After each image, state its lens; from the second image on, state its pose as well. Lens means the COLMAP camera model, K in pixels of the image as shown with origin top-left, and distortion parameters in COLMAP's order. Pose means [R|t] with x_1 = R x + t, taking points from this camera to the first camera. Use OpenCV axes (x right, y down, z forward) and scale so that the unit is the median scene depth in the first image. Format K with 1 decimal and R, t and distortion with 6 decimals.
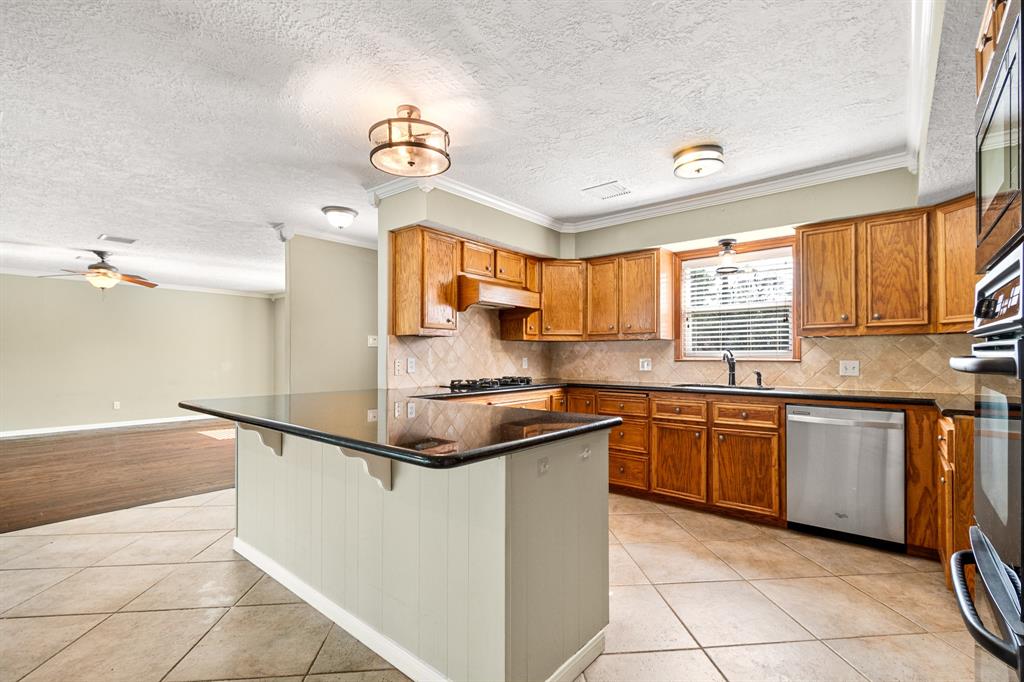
lens RADIAL K [[459.1, 0, 523.7], [0, 459.1, 358.3], [0, 0, 1]] dist [0.002425, 0.000517]
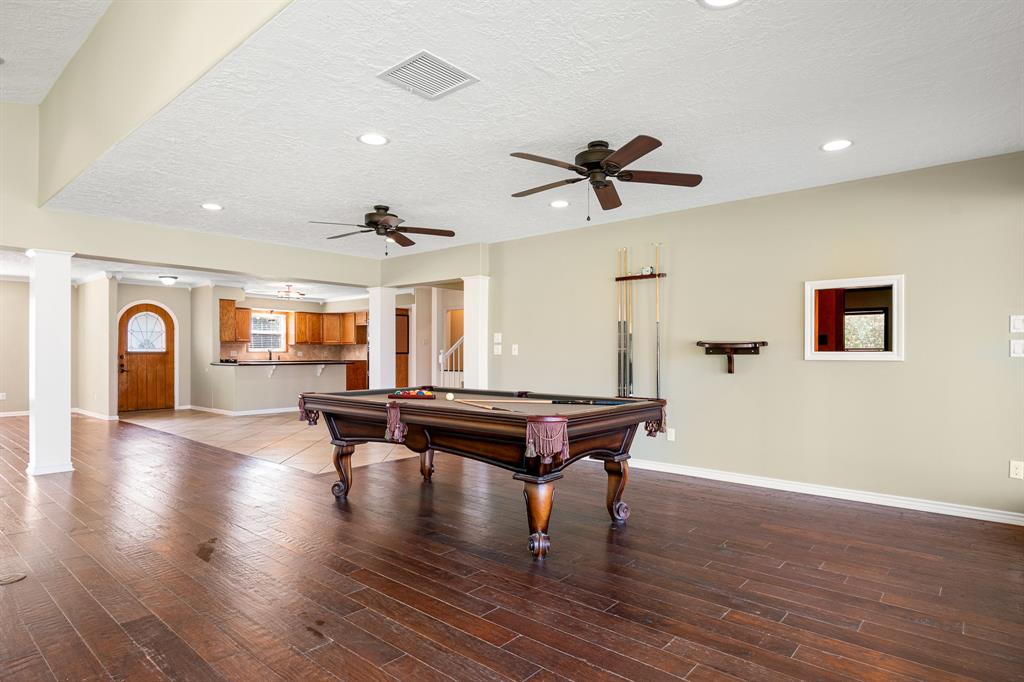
lens RADIAL K [[555.7, 0, 510.8], [0, 555.7, 351.3], [0, 0, 1]] dist [-0.003903, -0.000620]
pose [[0.035076, 0.002428, 0.999382, -2.987977], [-0.000744, 0.999997, -0.002403, 0.009742], [-0.999384, -0.000659, 0.035077, -0.619319]]
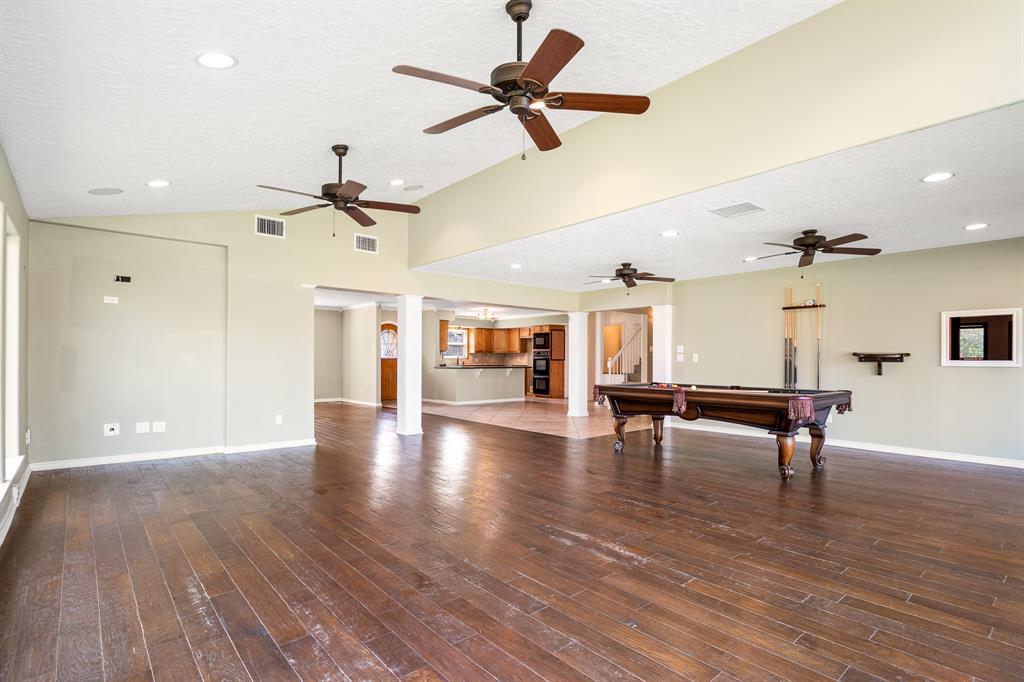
lens RADIAL K [[492.5, 0, 518.7], [0, 492.5, 355.7], [0, 0, 1]] dist [0.005558, -0.003466]
pose [[0.177644, 0.008112, 0.984061, -3.488434], [-0.004929, 0.999961, -0.007353, 0.010385], [-0.984083, -0.003545, 0.177677, -0.208818]]
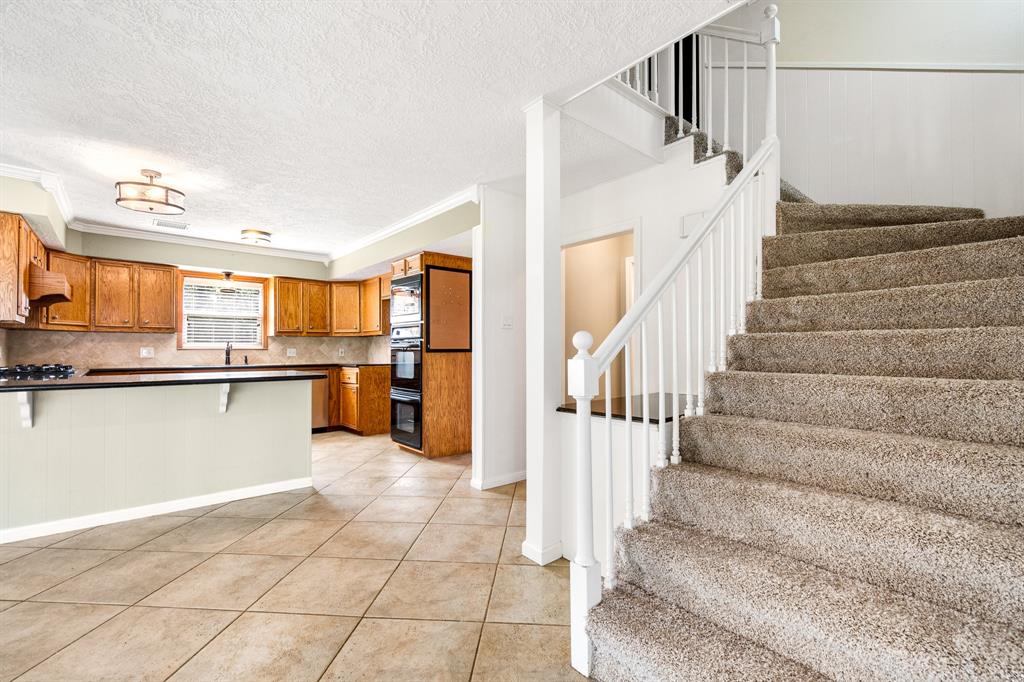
lens RADIAL K [[459.1, 0, 515.5], [0, 459.1, 347.9], [0, 0, 1]] dist [0.002425, 0.000517]
pose [[0.172714, 0.004873, 0.984960, -0.932787], [0.003706, 0.999977, -0.005597, 0.014075], [-0.984965, 0.004617, 0.172692, -0.234671]]
